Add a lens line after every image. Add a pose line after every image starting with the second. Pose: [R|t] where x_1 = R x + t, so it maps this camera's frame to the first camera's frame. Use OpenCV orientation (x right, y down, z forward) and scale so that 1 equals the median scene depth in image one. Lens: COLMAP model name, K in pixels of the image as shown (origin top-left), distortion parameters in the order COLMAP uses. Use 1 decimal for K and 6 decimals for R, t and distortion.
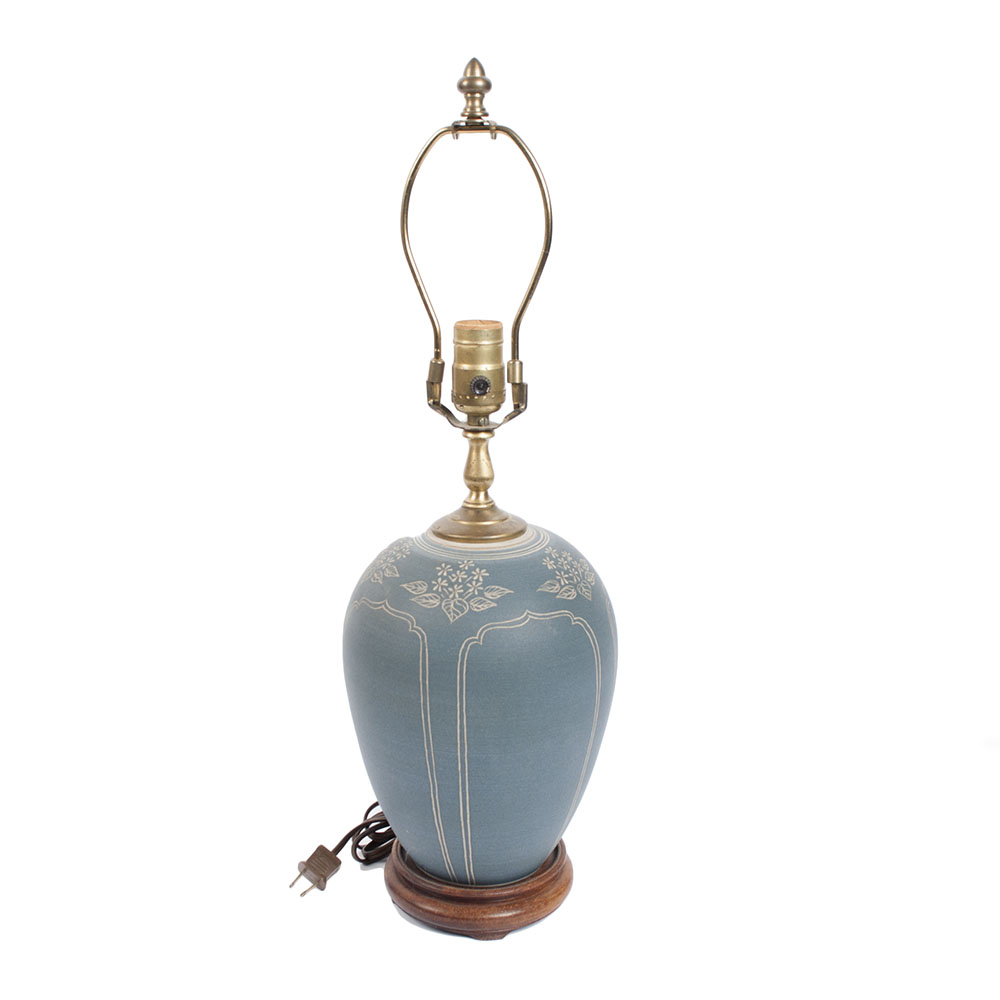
lens RADIAL K [[1572.3, 0, 492.8], [0, 1572.3, 498.9], [0, 0, 1]] dist [-0.087841, 0.000000]
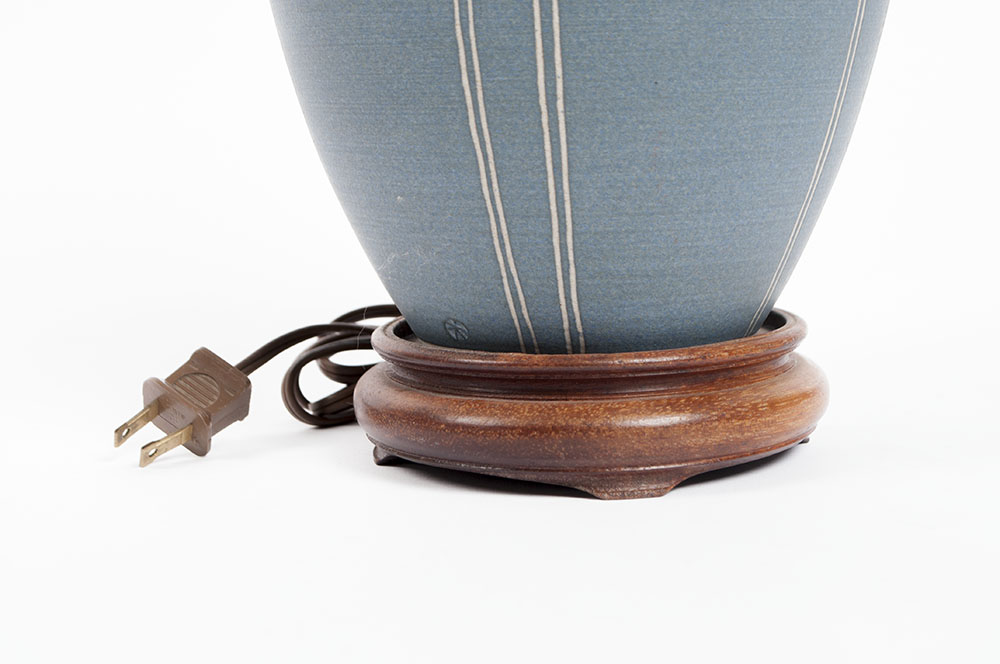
lens RADIAL K [[1760.2, 0, 501.4], [0, 1760.2, 331.7], [0, 0, 1]] dist [0.019764, 0.000000]
pose [[0.998735, -0.037714, -0.033256, -0.017582], [0.032711, 0.989623, -0.139919, 0.312708], [0.038187, 0.138654, 0.989604, 0.597748]]
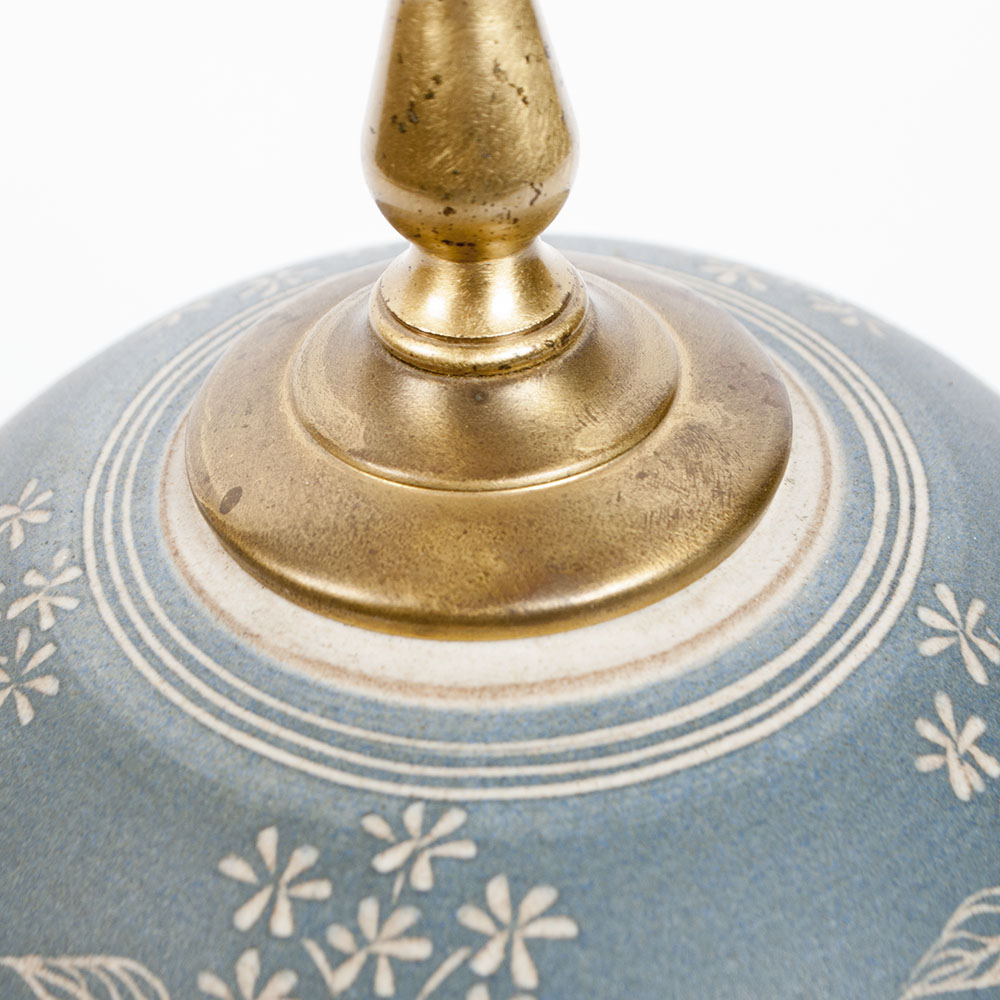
lens RADIAL K [[2125.9, 0, 496.4], [0, 2125.9, 501.1], [0, 0, 1]] dist [0.132092, 0.000000]
pose [[0.998959, -0.044329, -0.010778, -0.005850], [0.044047, 0.875673, 0.480891, -0.082202], [-0.011880, -0.480865, 0.876714, 0.816338]]
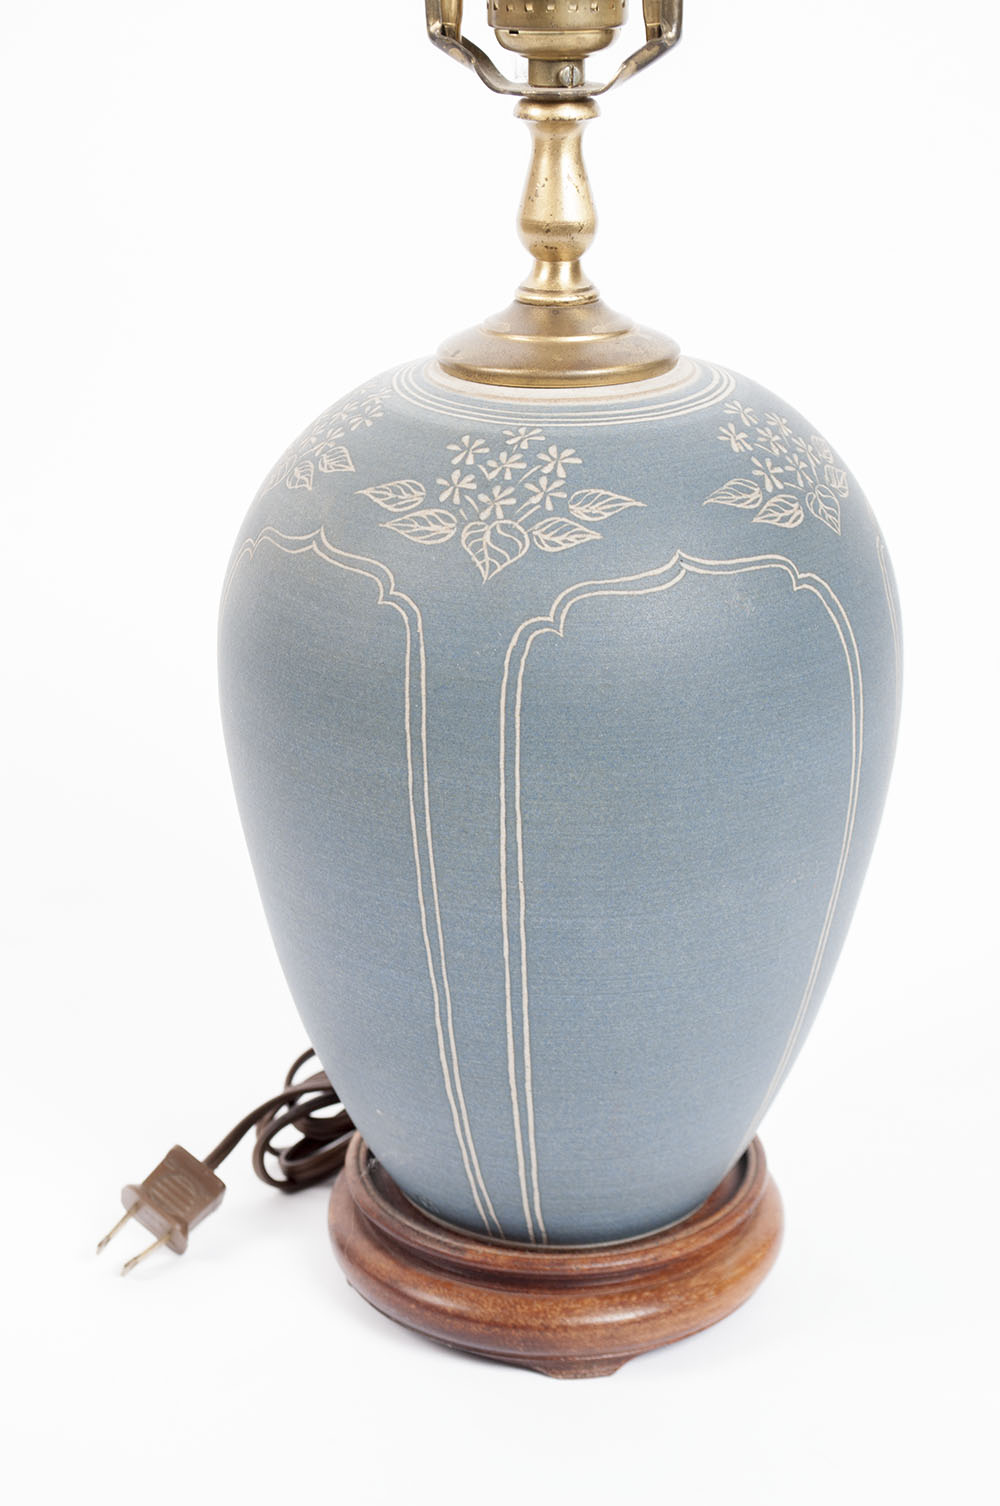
lens RADIAL K [[2845.8, 0, 510.0], [0, 2845.8, 756.7], [0, 0, 1]] dist [0.014360, 0.000000]
pose [[0.999511, 0.004226, -0.030988, 0.001914], [-0.001842, 0.997062, 0.076574, 0.065153], [0.031220, -0.076480, 0.996582, 0.277229]]
